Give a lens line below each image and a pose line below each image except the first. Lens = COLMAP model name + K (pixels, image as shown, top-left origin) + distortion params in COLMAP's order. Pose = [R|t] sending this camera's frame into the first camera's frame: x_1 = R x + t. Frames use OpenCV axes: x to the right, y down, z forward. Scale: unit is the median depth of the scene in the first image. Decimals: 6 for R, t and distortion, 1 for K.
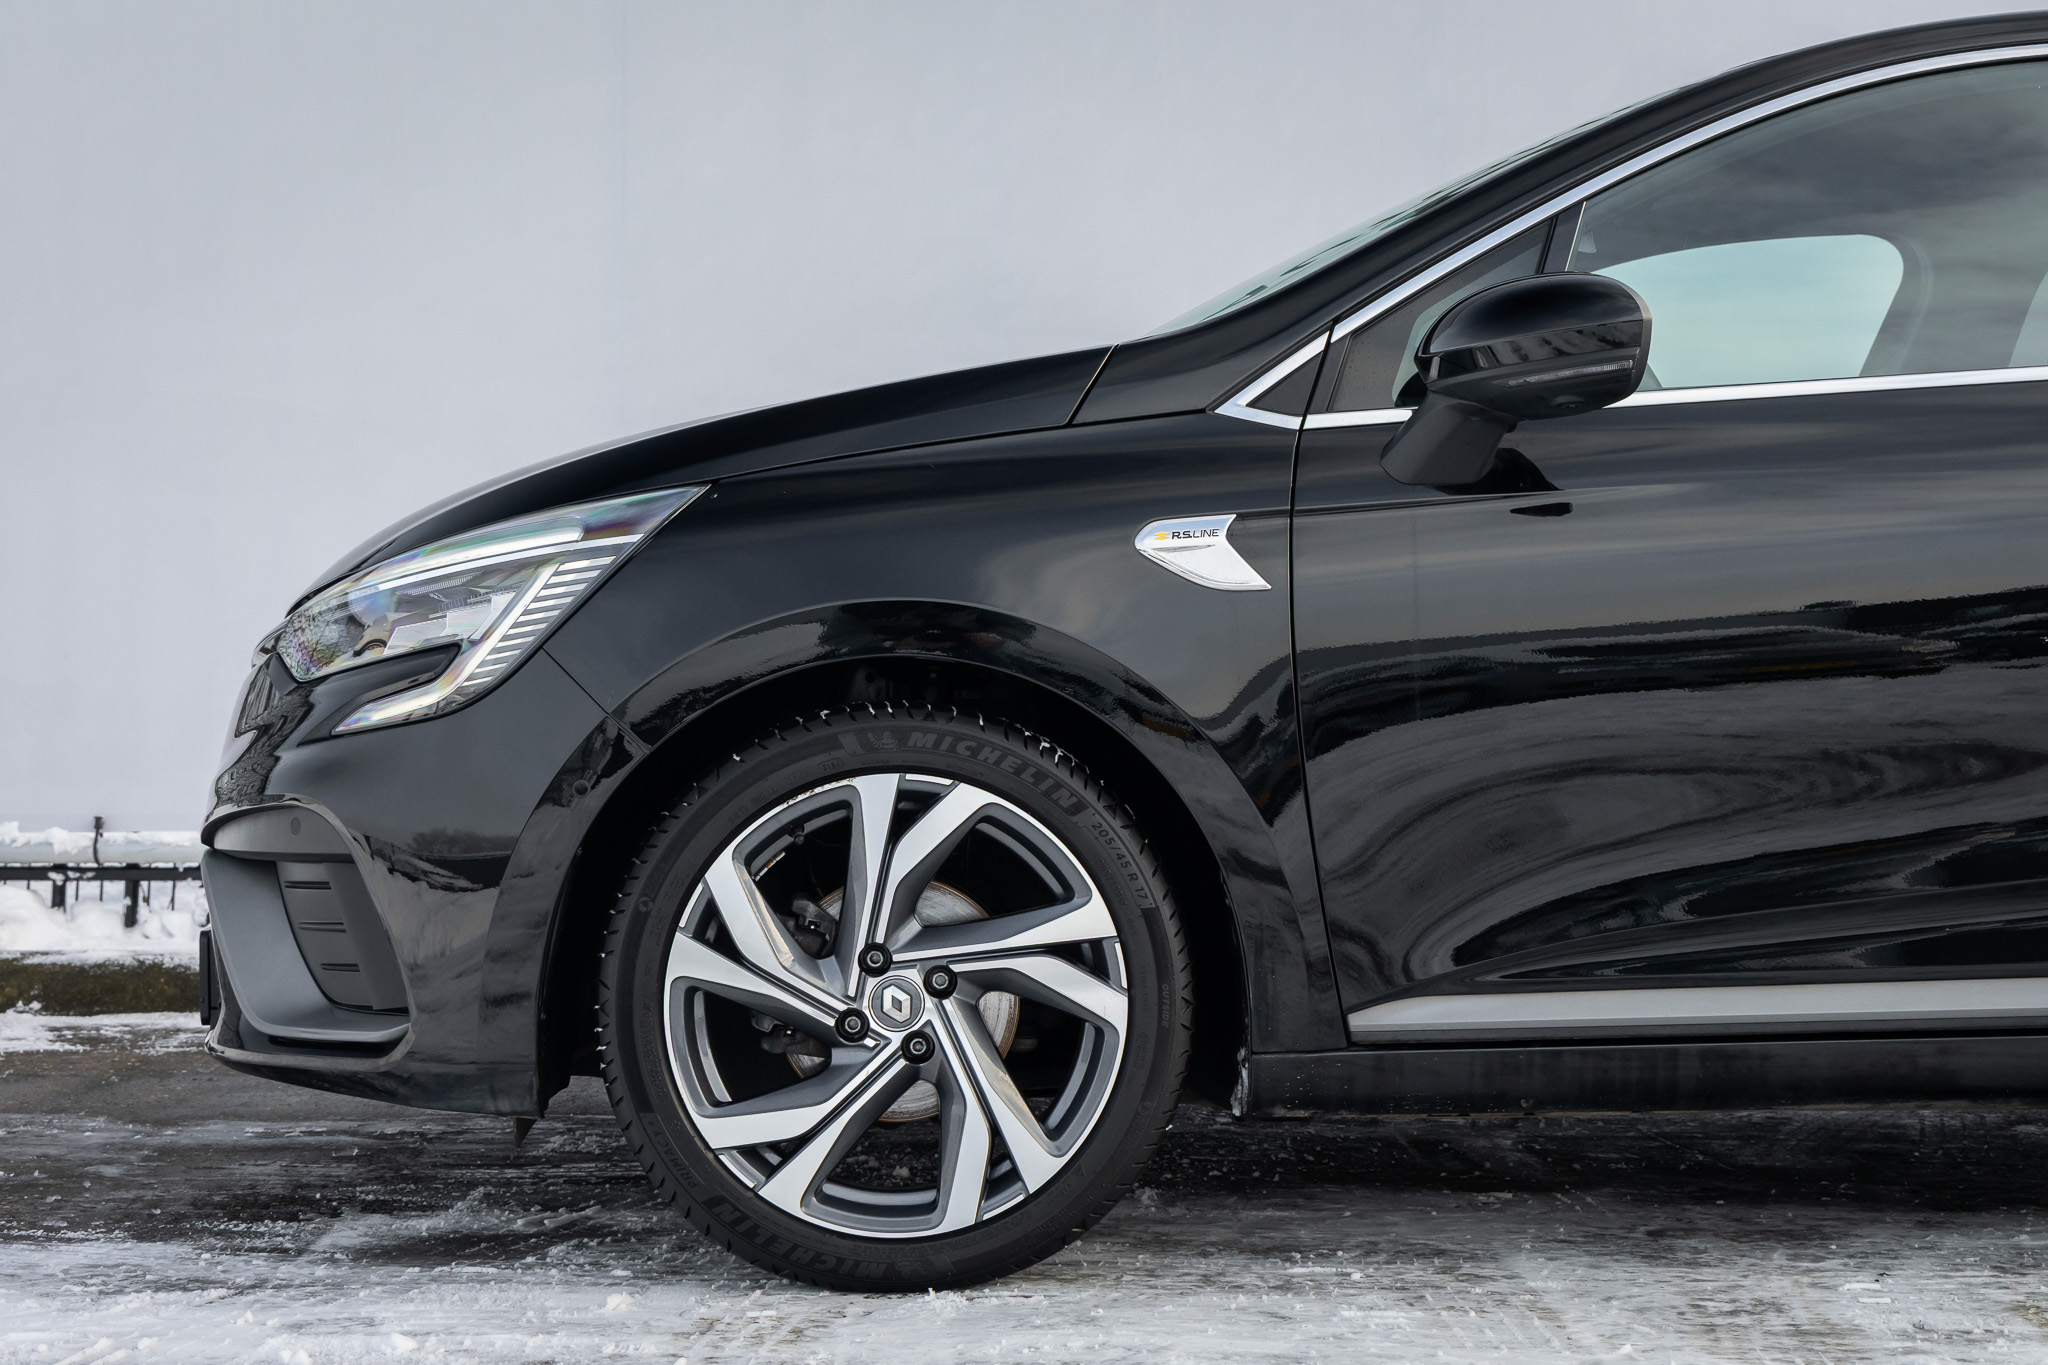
lens RADIAL K [[2967.4, 0, 1022.3], [0, 2967.4, 692.7], [0, 0, 1]] dist [0.044474, 0.000000]
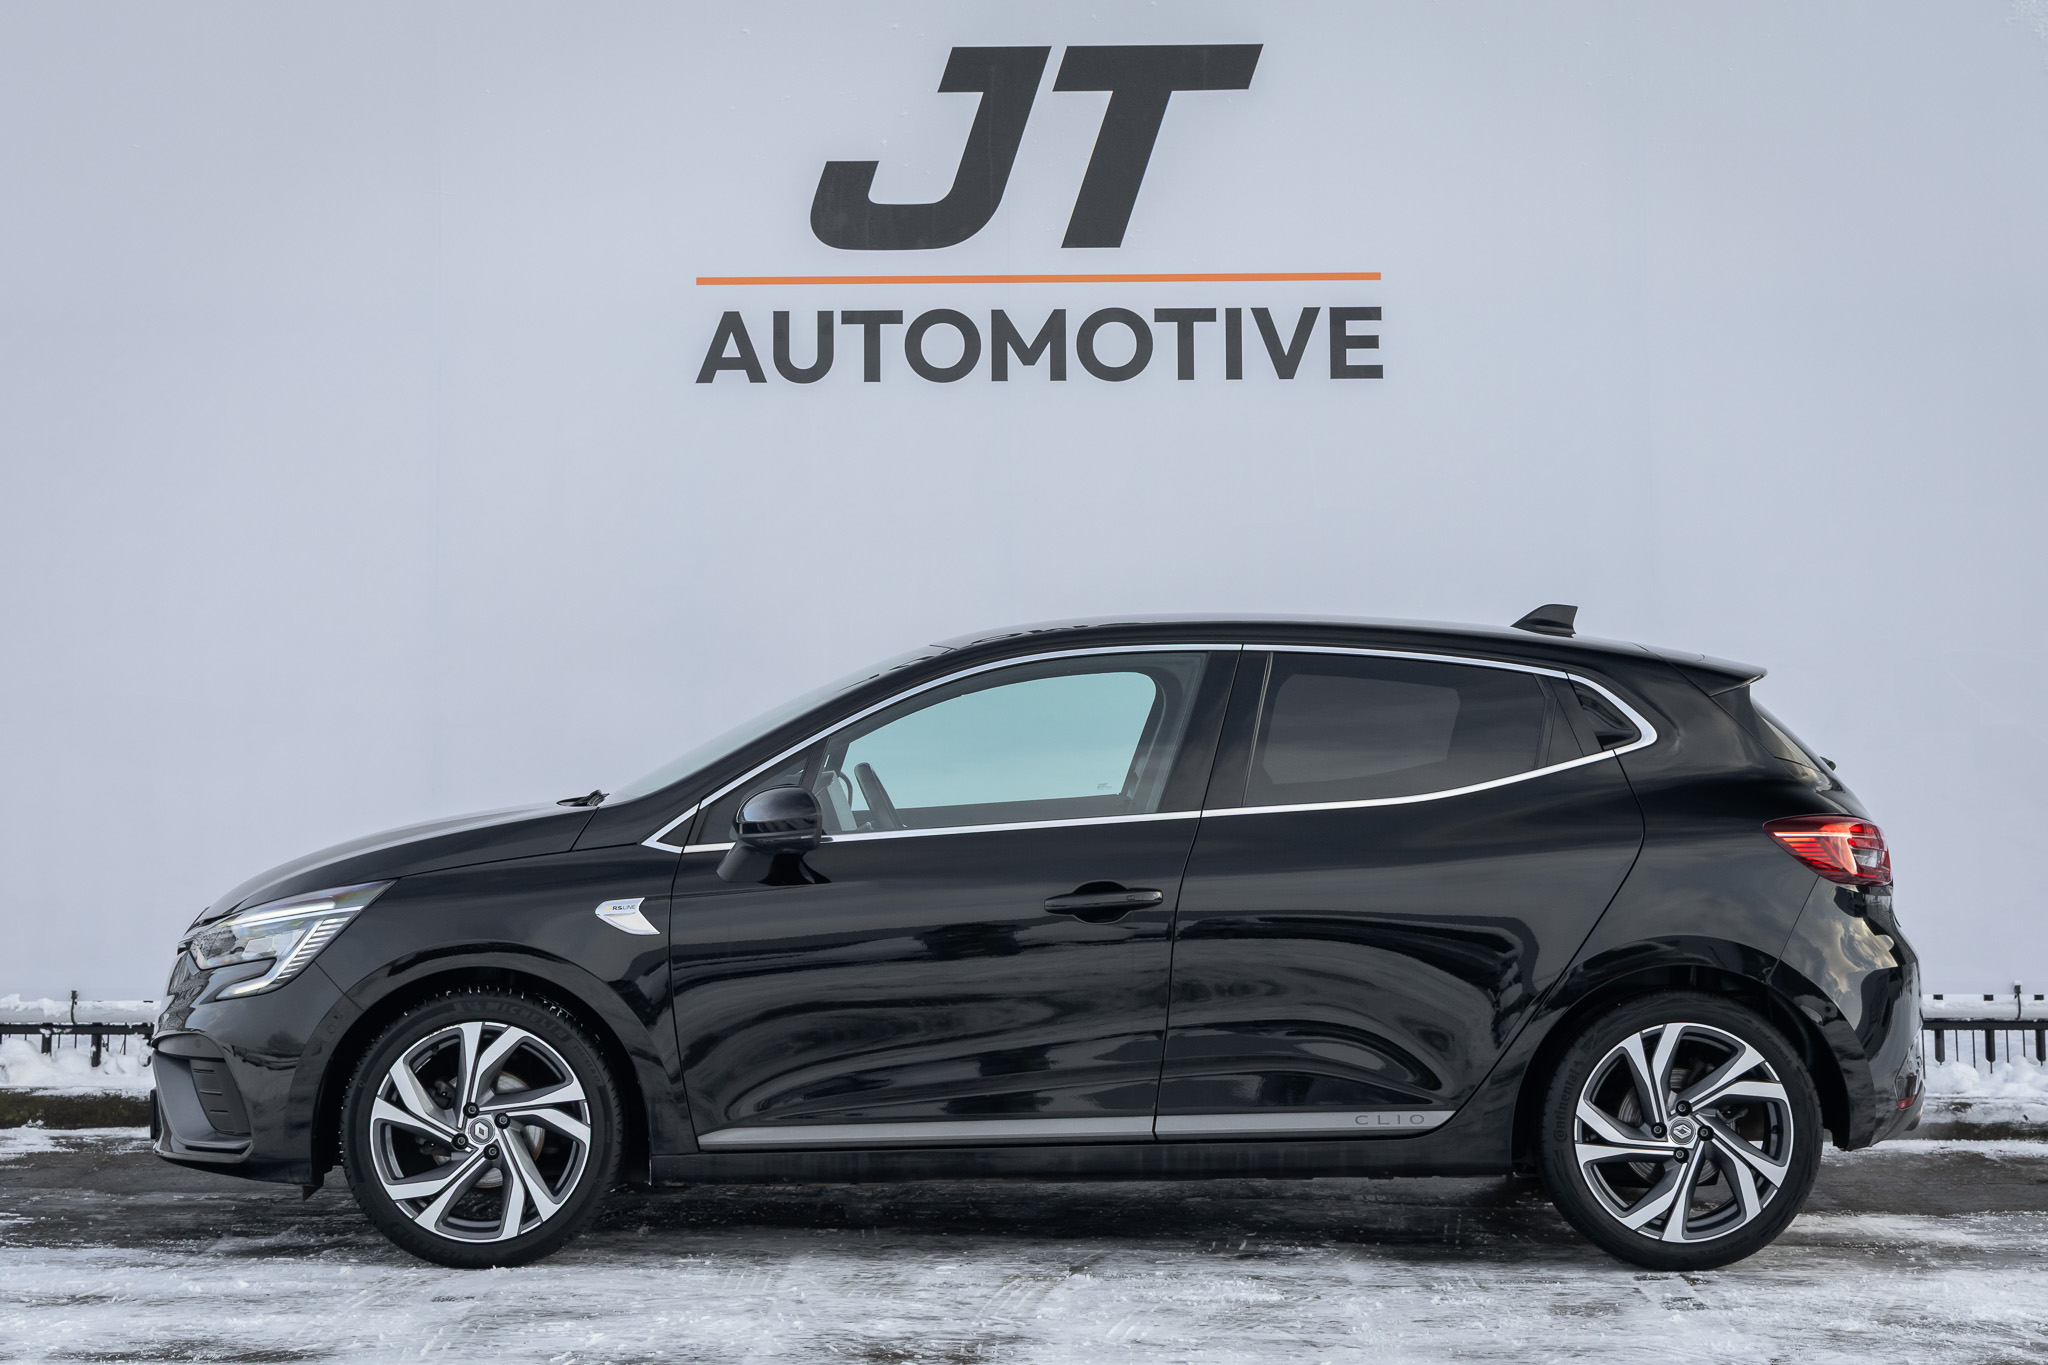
lens RADIAL K [[3625.4, 0, 1028.8], [0, 3625.4, 674.6], [0, 0, 1]] dist [0.029060, 0.000000]
pose [[0.999694, 0.000238, -0.024732, 0.403470], [-0.000531, 0.999930, -0.011813, -0.185981], [0.024728, 0.011823, 0.999624, -1.542806]]
